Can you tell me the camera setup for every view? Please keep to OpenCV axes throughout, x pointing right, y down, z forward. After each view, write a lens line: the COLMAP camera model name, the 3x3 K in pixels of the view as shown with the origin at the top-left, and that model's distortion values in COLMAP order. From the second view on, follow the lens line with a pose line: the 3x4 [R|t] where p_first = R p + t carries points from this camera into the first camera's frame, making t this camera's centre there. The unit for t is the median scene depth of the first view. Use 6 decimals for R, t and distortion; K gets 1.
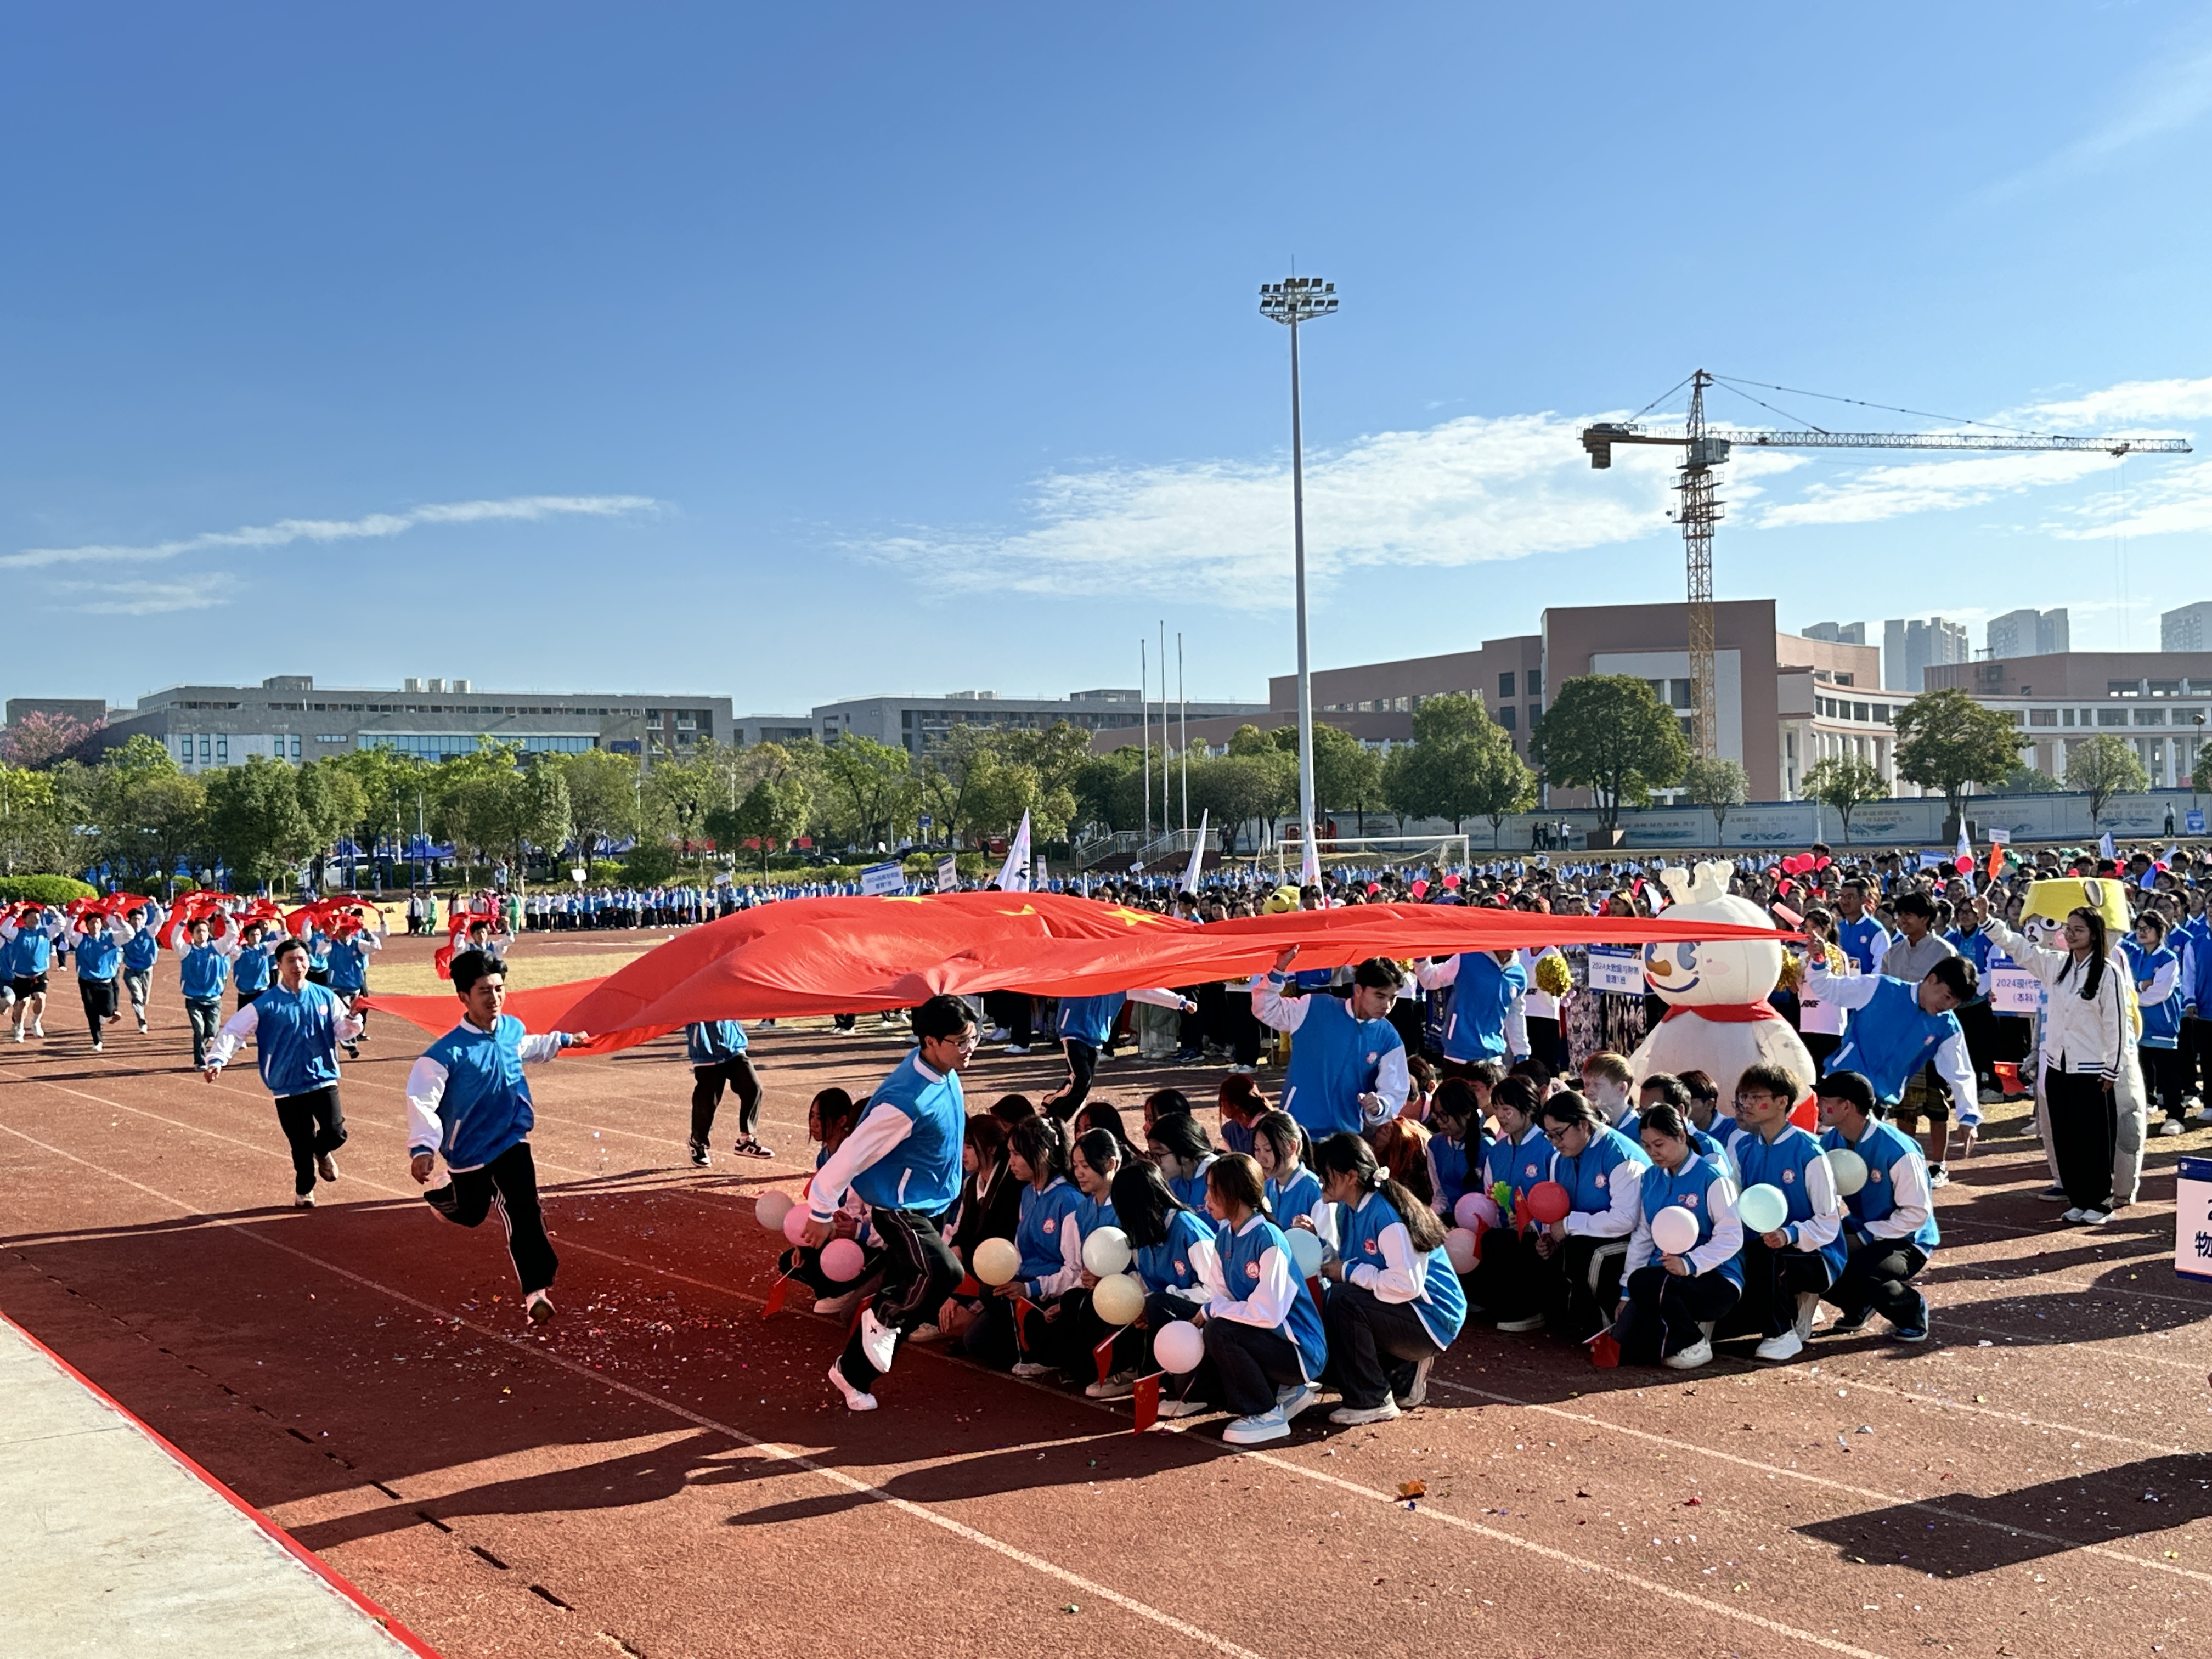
lens RADIAL K [[2408.0, 0, 1106.0], [0, 2408.0, 829.5], [0, 0, 1]] dist [0.135024, -0.014804]
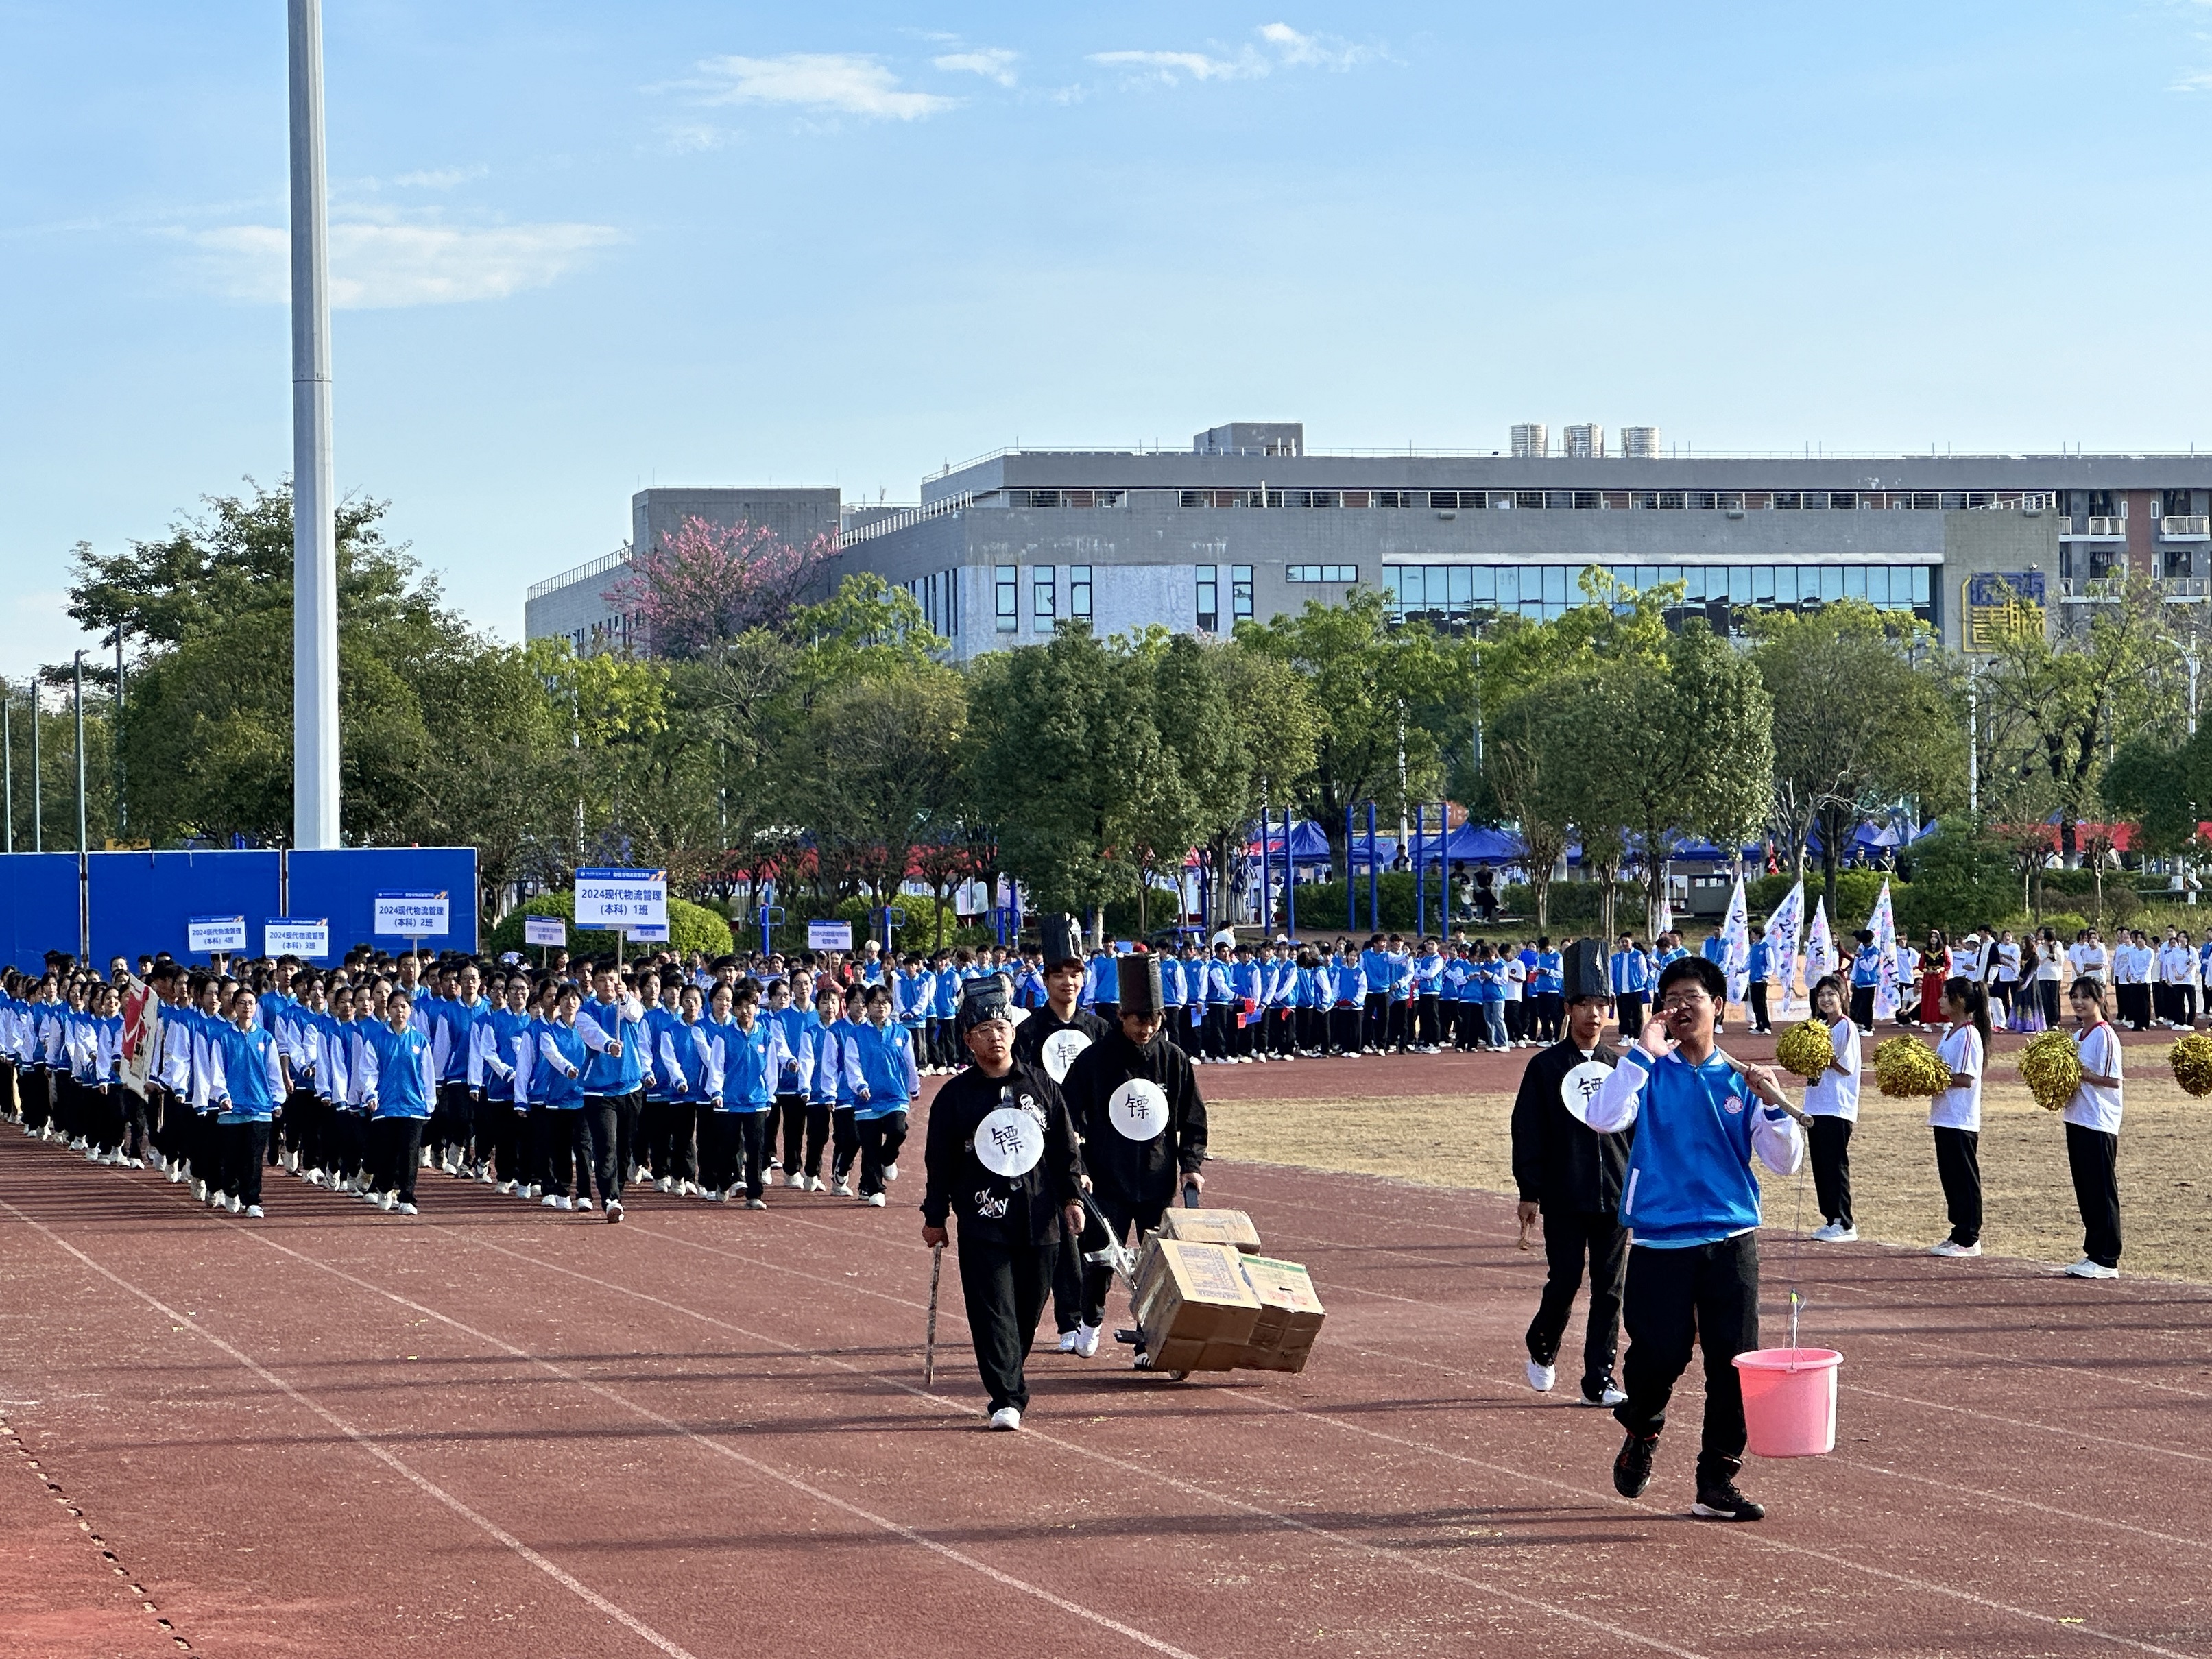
lens RADIAL K [[6661.1, 0, 1106.0], [0, 6661.1, 829.5], [0, 0, 1]] dist [-0.130254, 0.633988]
pose [[0.925494, 0.009602, -0.378641, 0.099709], [-0.006931, 0.999941, 0.008419, -0.002712], [0.378699, -0.005167, 0.925505, -0.095765]]
